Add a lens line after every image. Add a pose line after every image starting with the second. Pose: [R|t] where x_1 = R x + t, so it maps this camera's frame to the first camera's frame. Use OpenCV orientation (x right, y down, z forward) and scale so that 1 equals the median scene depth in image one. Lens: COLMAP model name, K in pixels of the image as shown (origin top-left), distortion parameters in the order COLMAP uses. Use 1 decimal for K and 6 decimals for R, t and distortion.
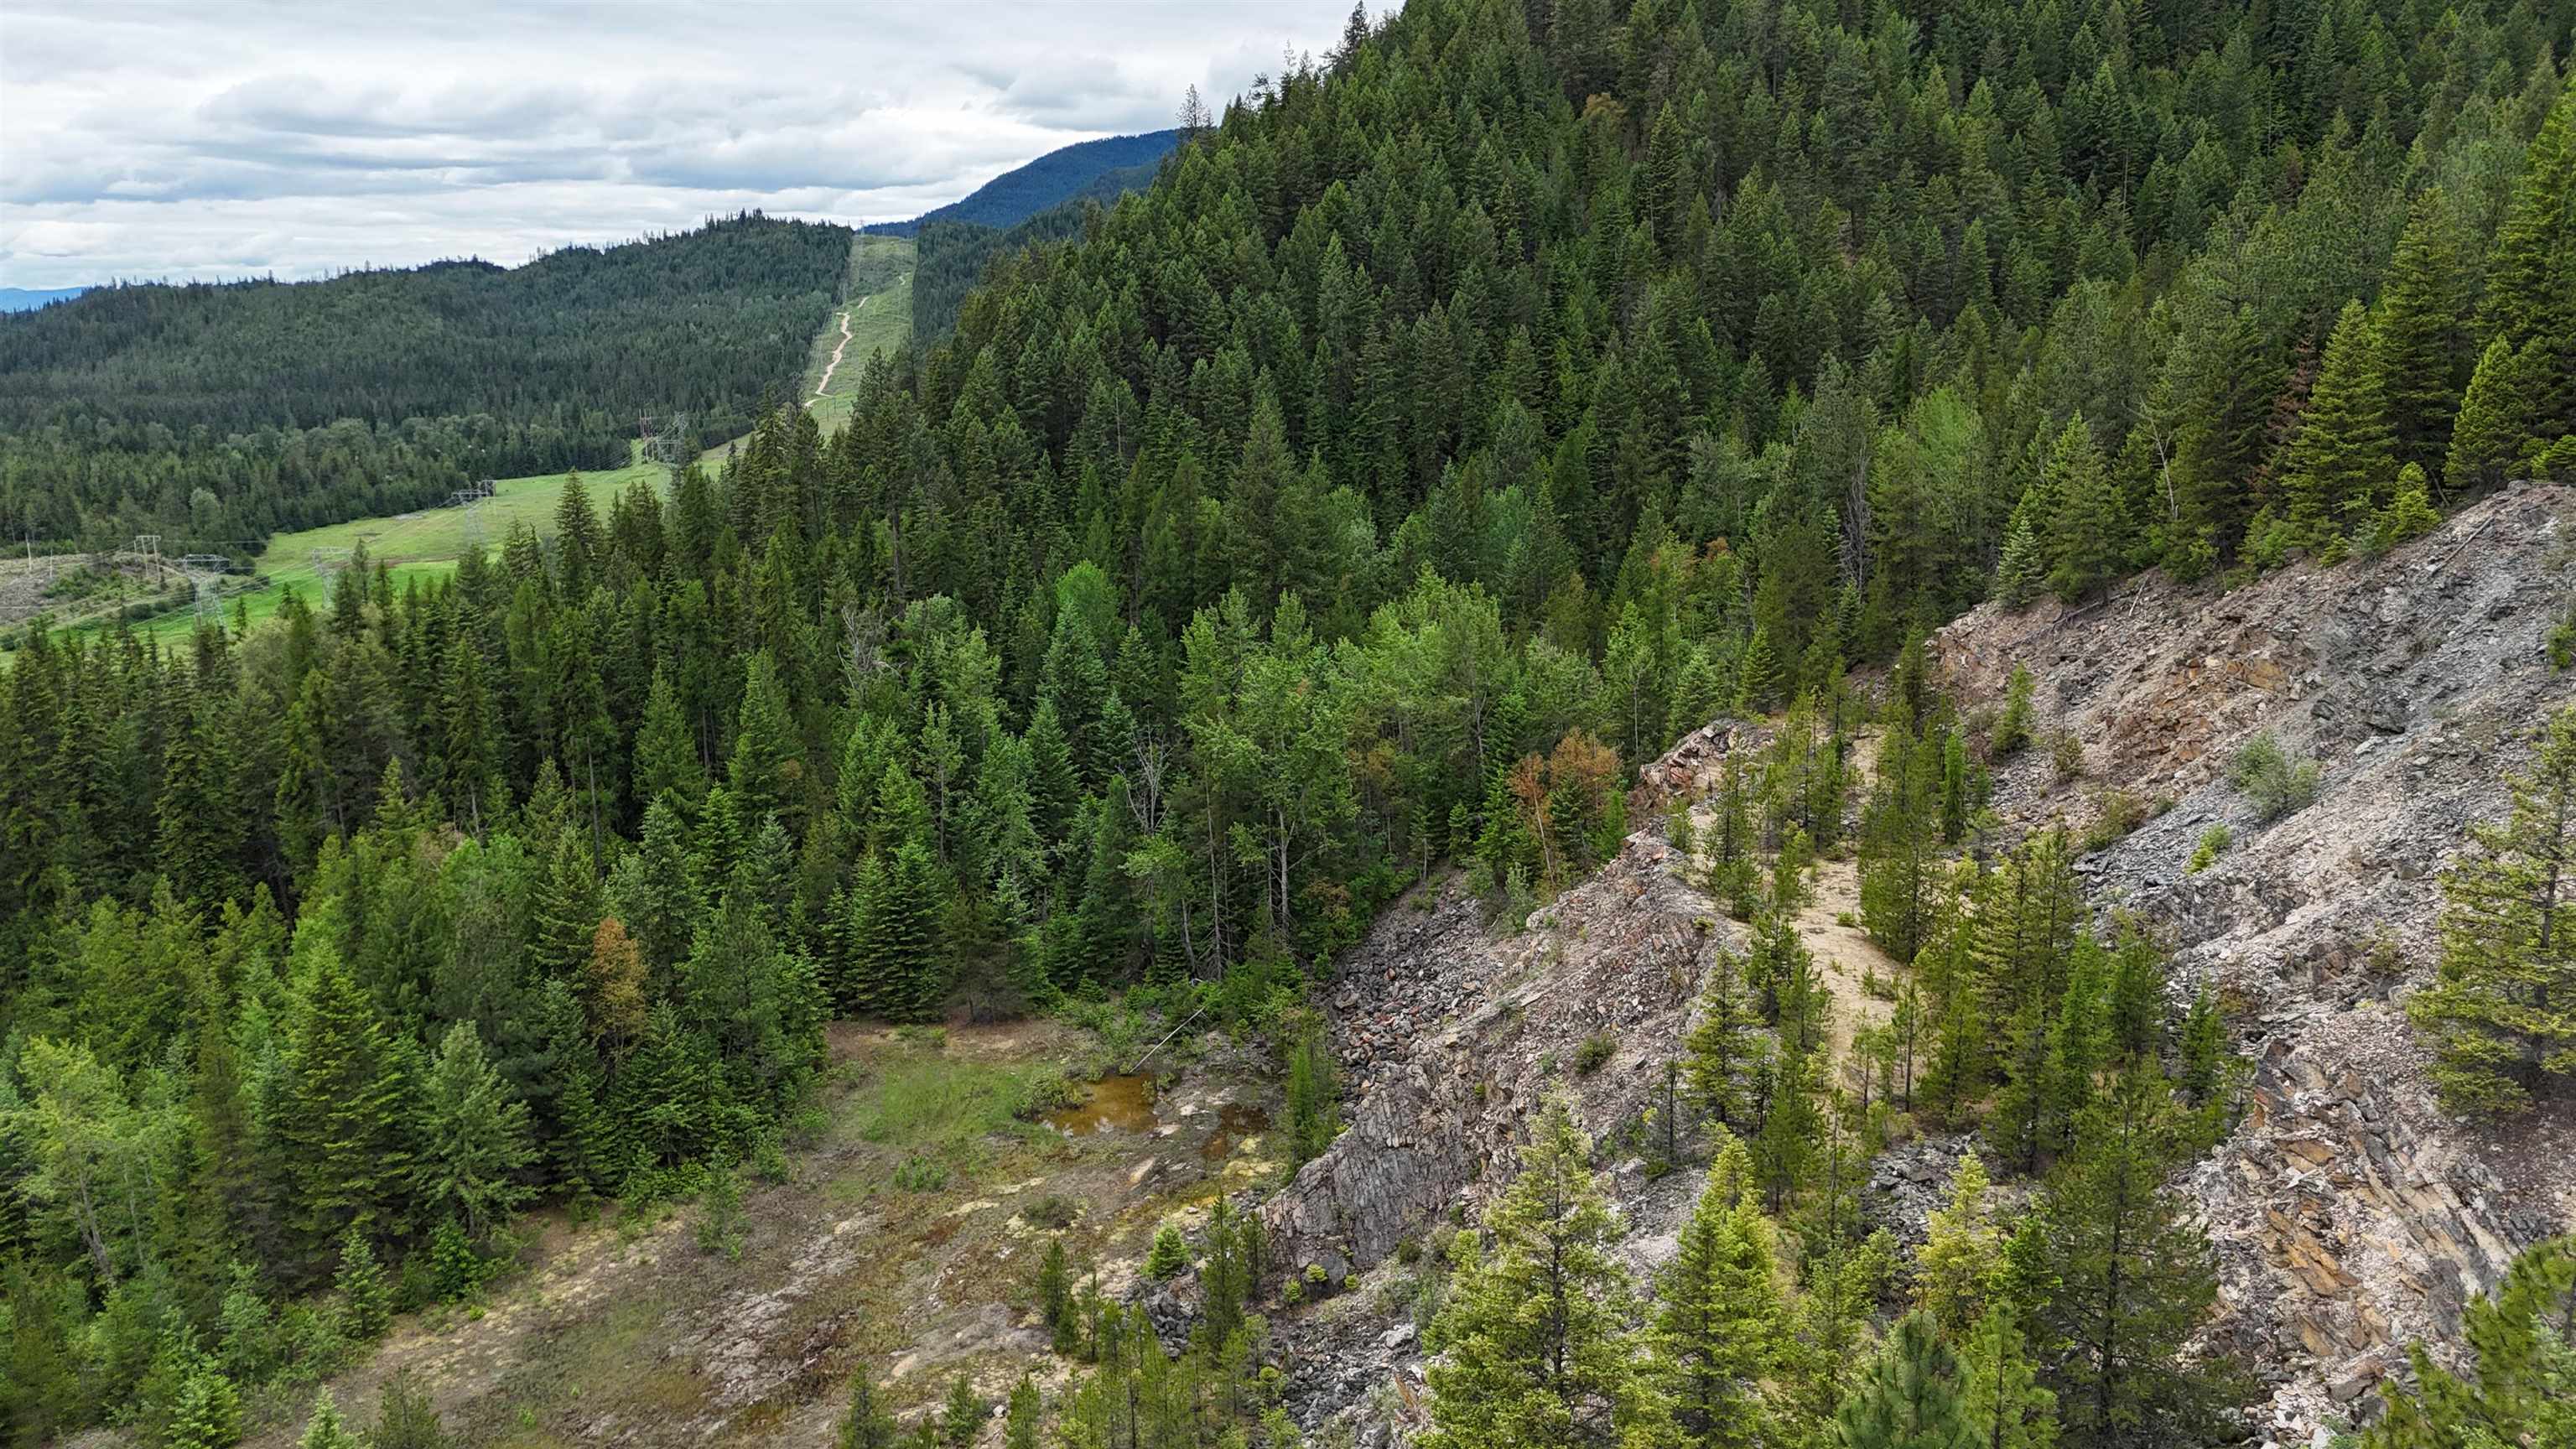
lens RADIAL K [[1873.6, 0, 1299.0], [0, 1873.6, 727.3], [0, 0, 1]] dist [0.078059, -0.073012]
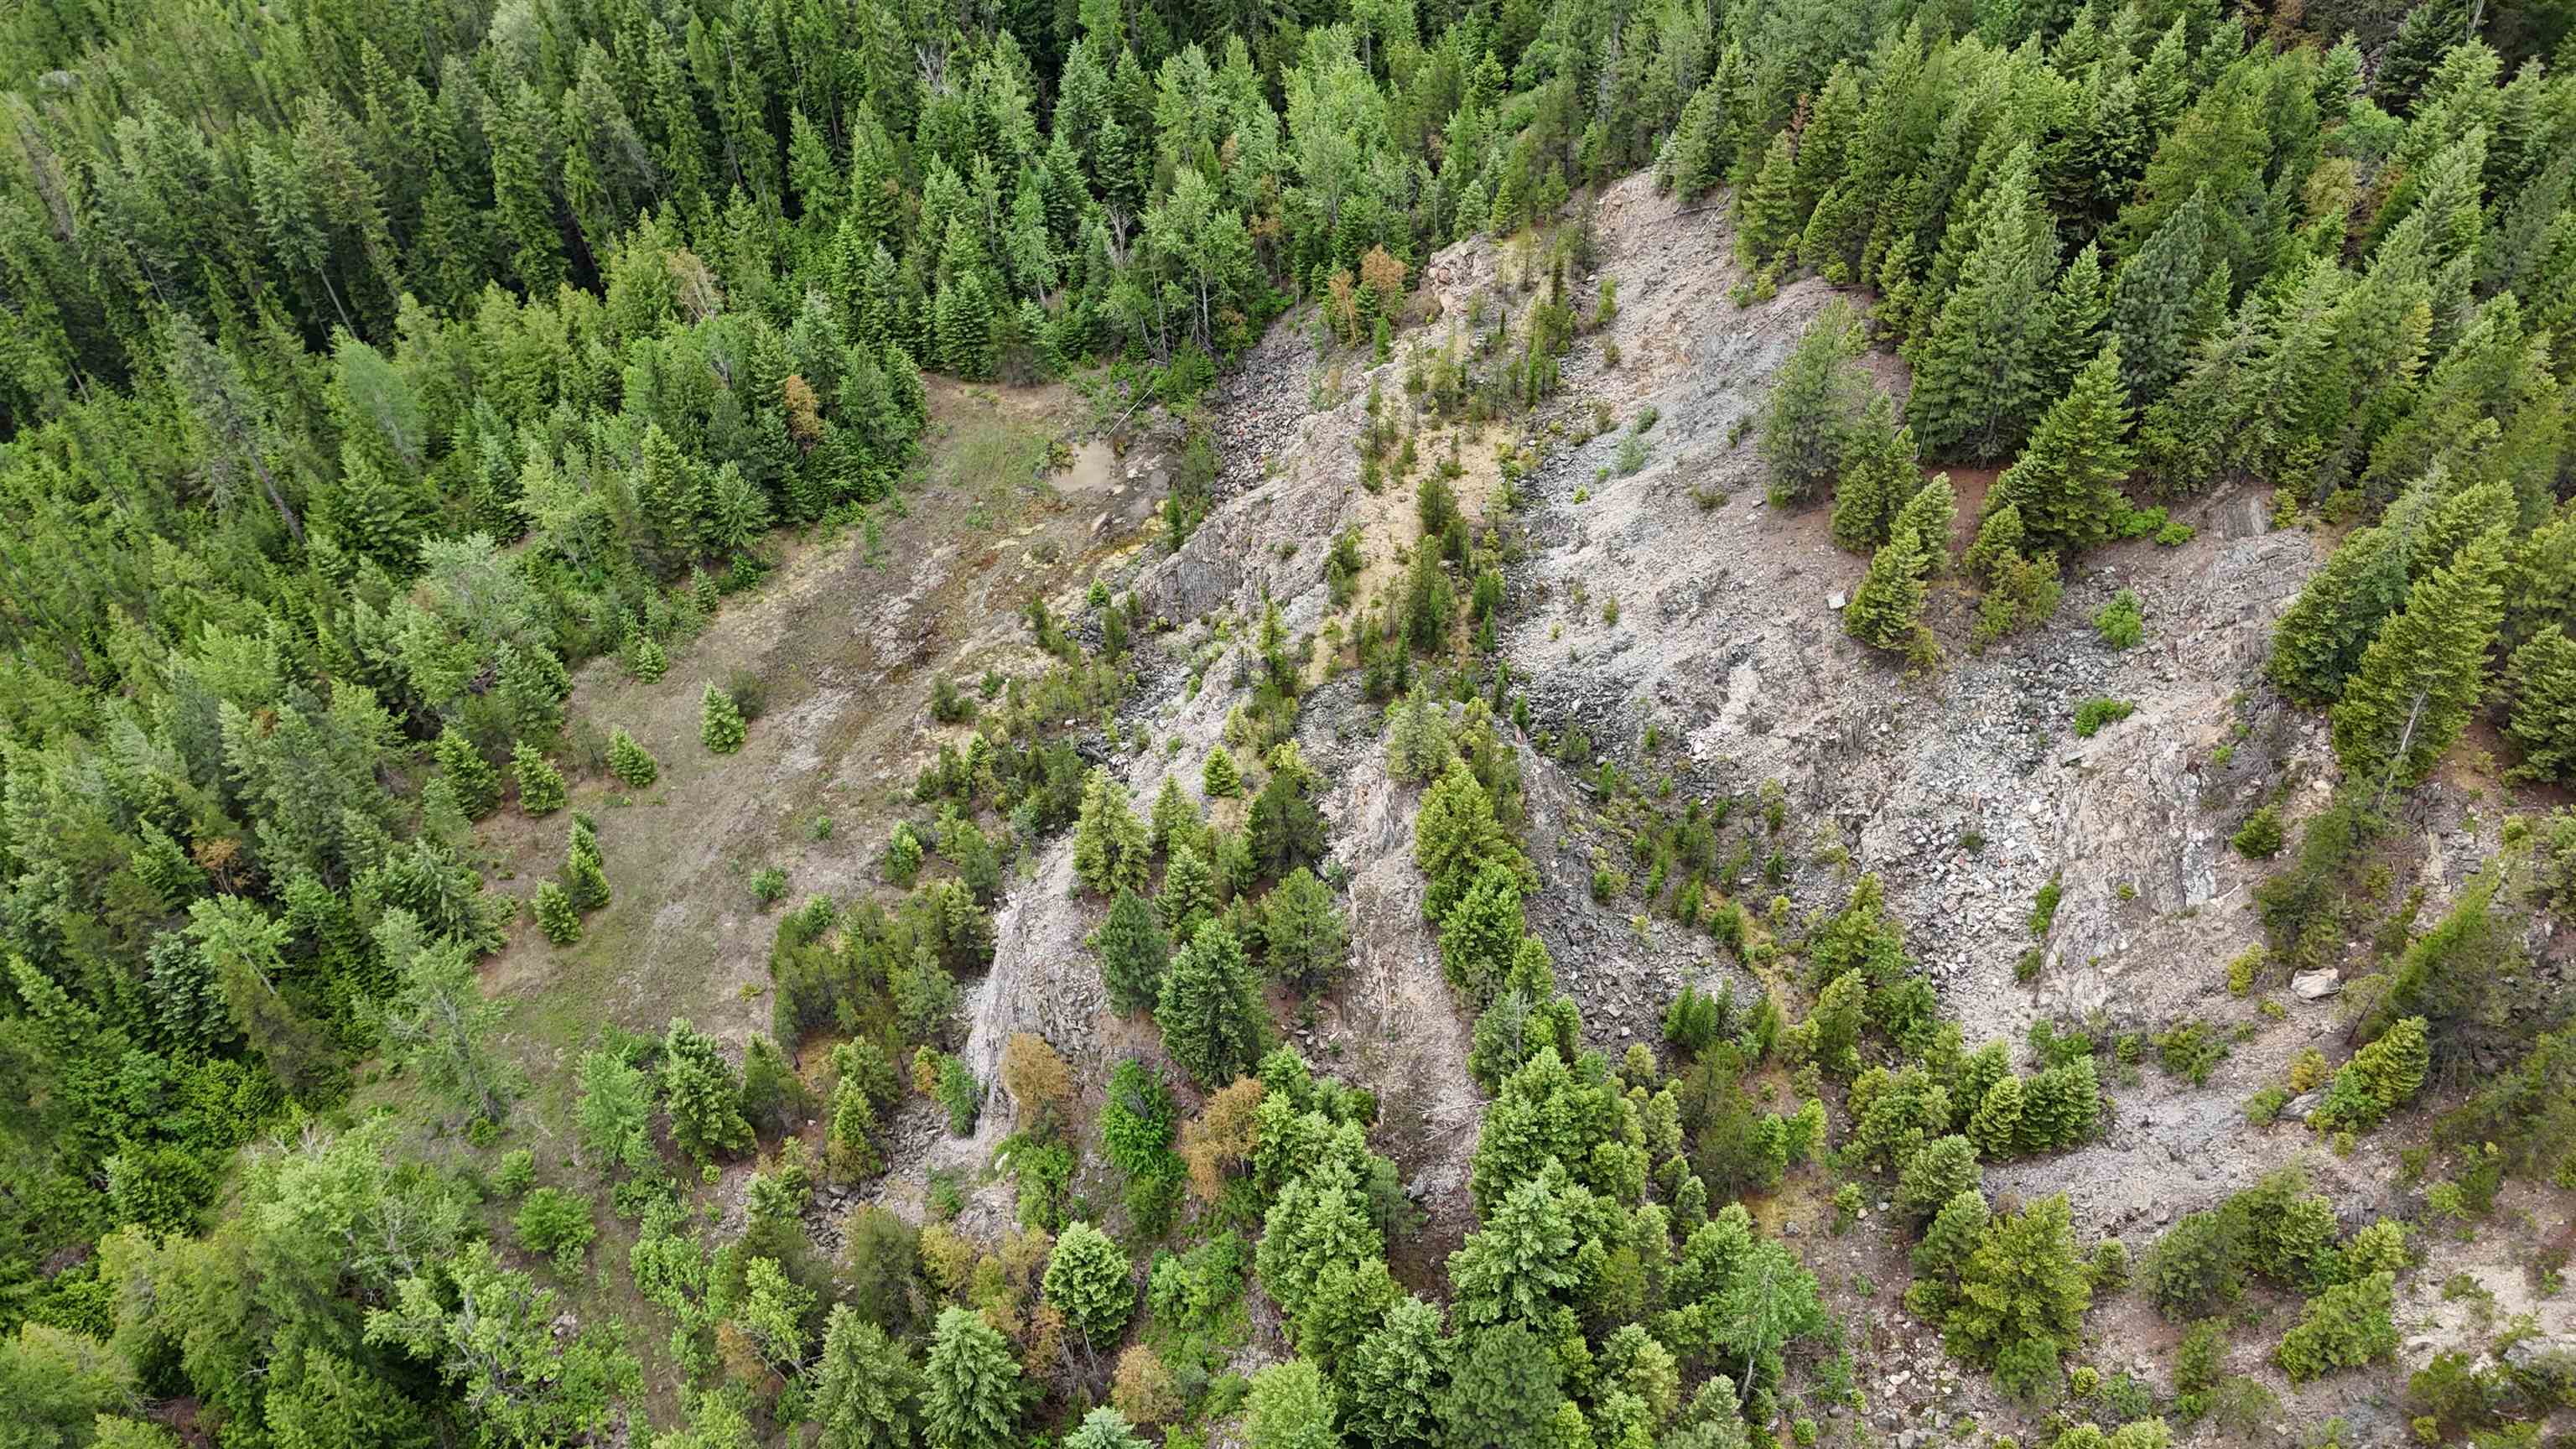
lens RADIAL K [[1873.6, 0, 1296.7], [0, 1873.6, 718.4], [0, 0, 1]] dist [0.078059, -0.073012]
pose [[0.994390, 0.068362, -0.080717, 0.280741], [-0.012589, 0.834157, 0.551383, -0.641084], [0.105024, -0.547273, 0.830338, -0.617874]]
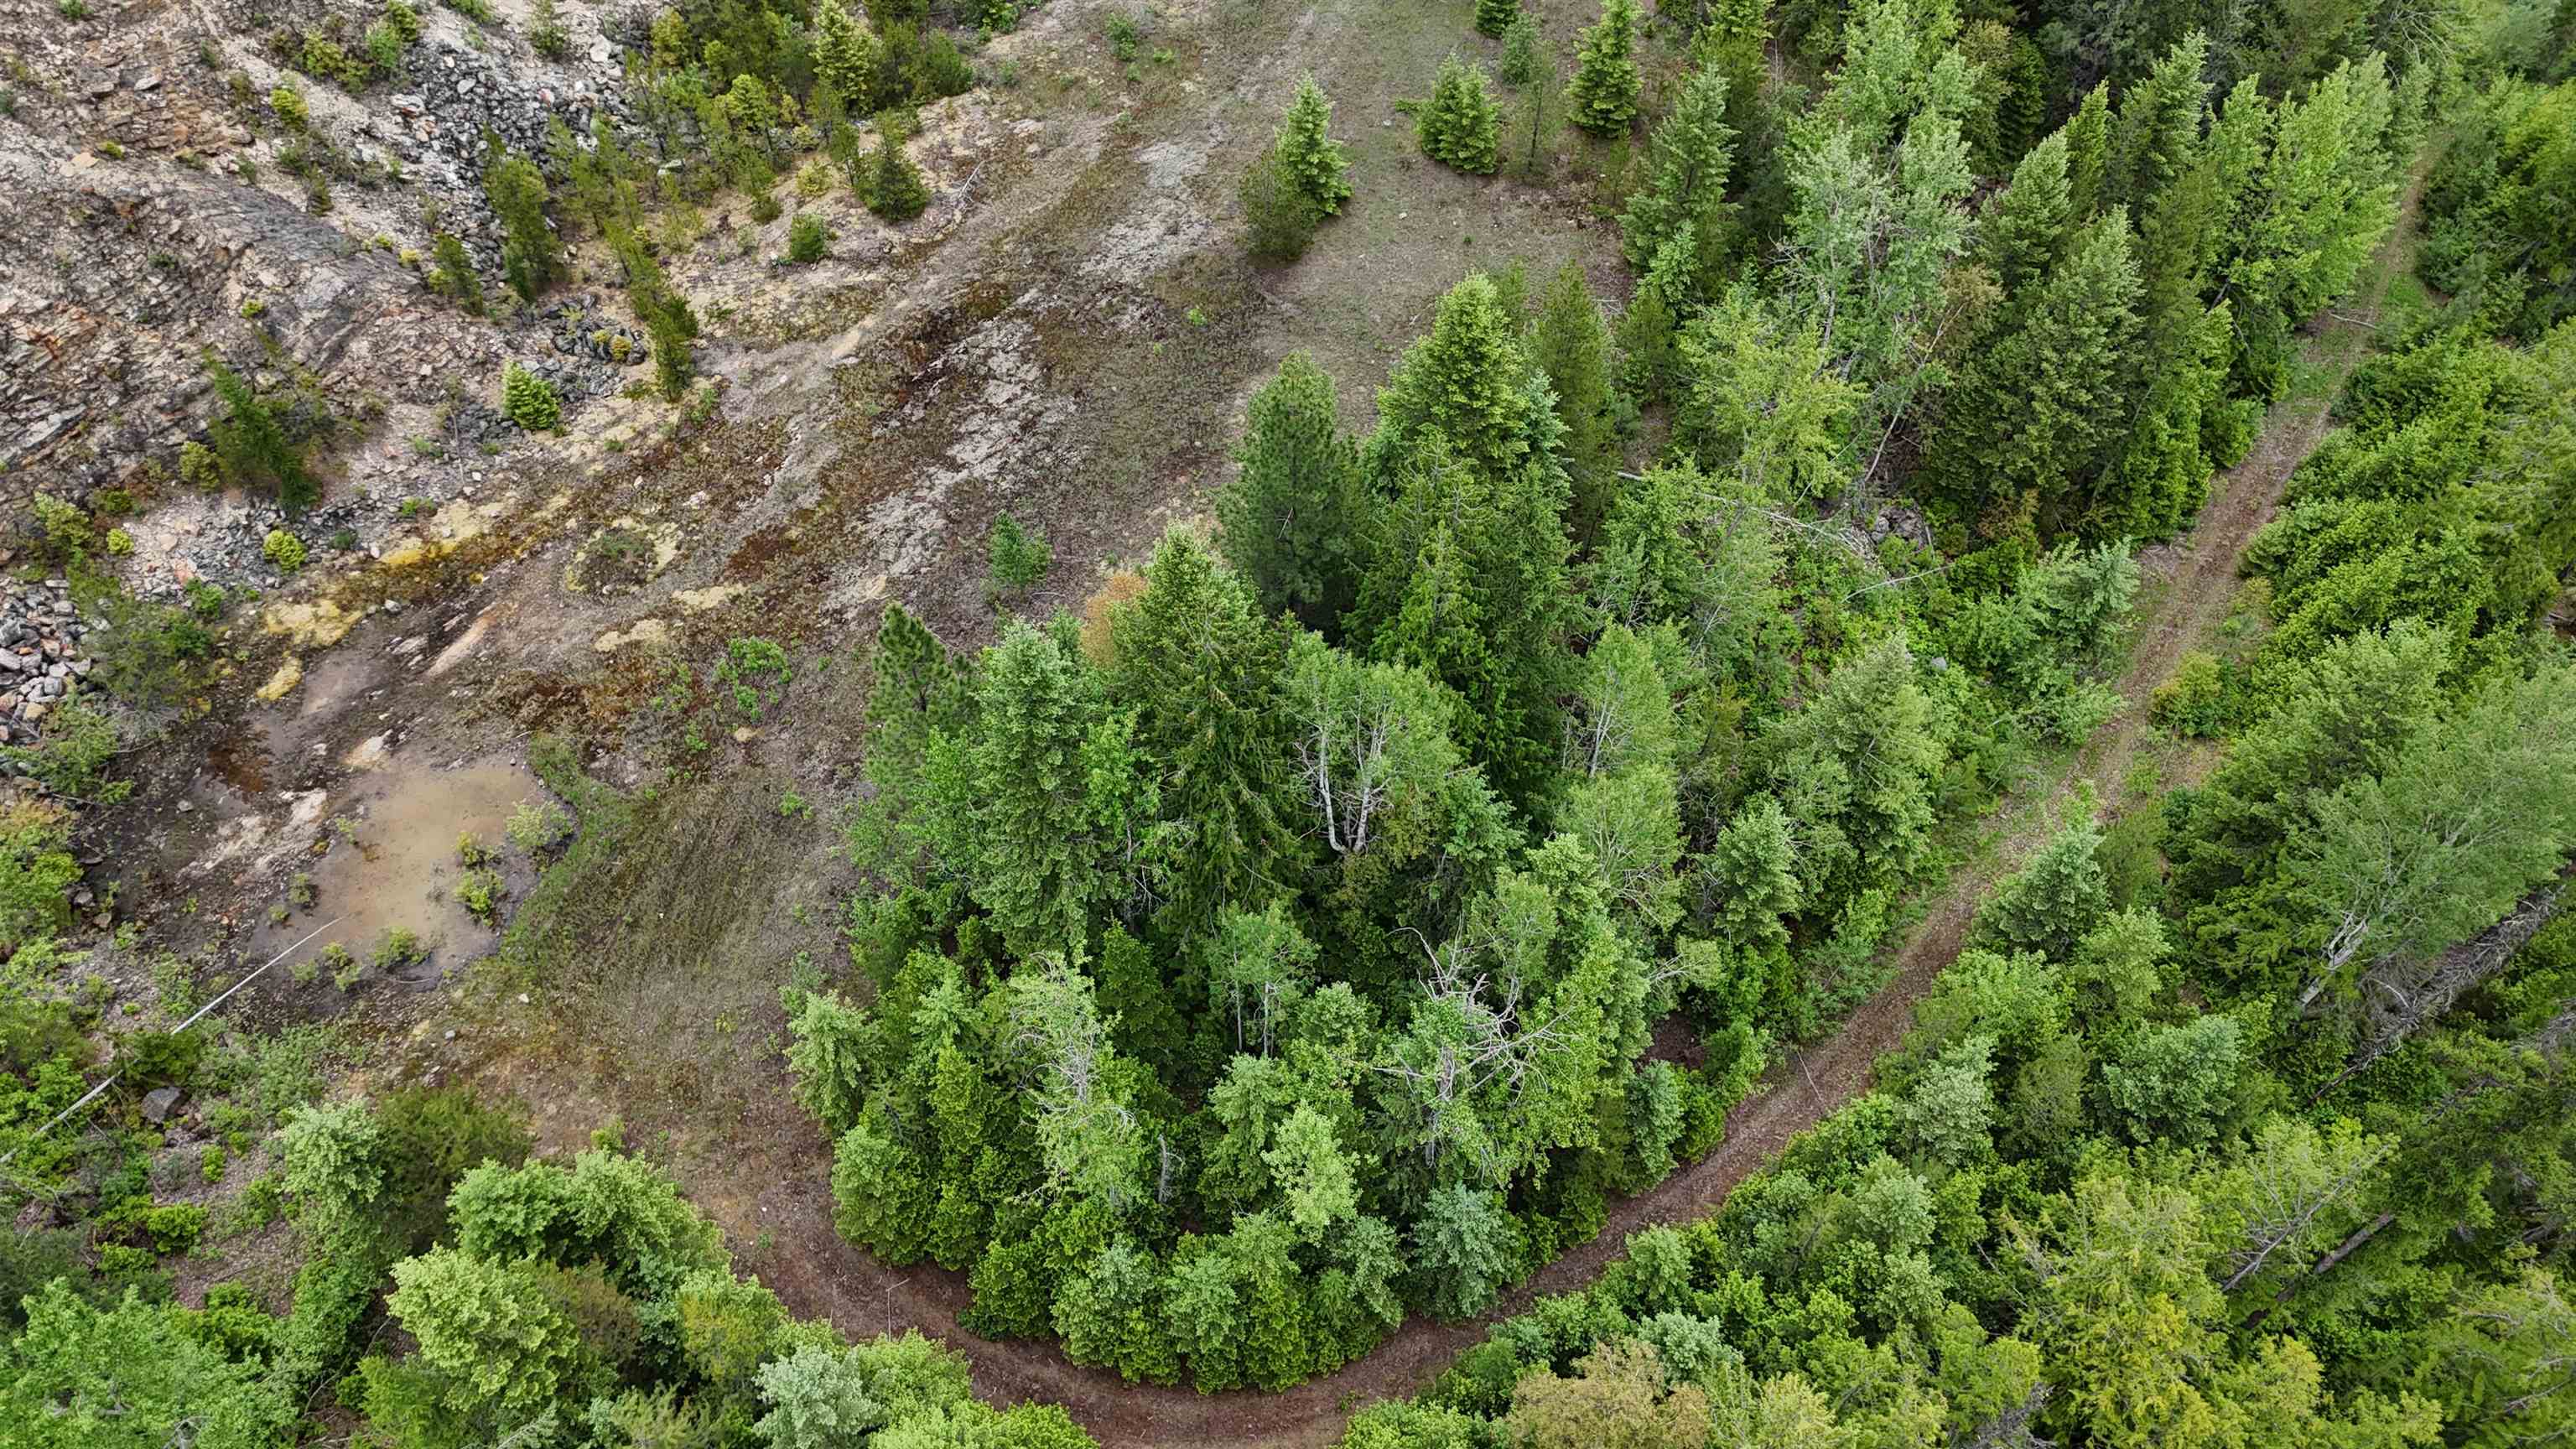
lens RADIAL K [[1873.6, 0, 1302.7], [0, 1873.6, 719.1], [0, 0, 1]] dist [0.078059, -0.073012]
pose [[-0.978225, -0.152216, 0.141090, -0.532595], [0.070665, 0.394910, 0.915998, -0.414481], [-0.195147, 0.906022, -0.375554, 1.307582]]
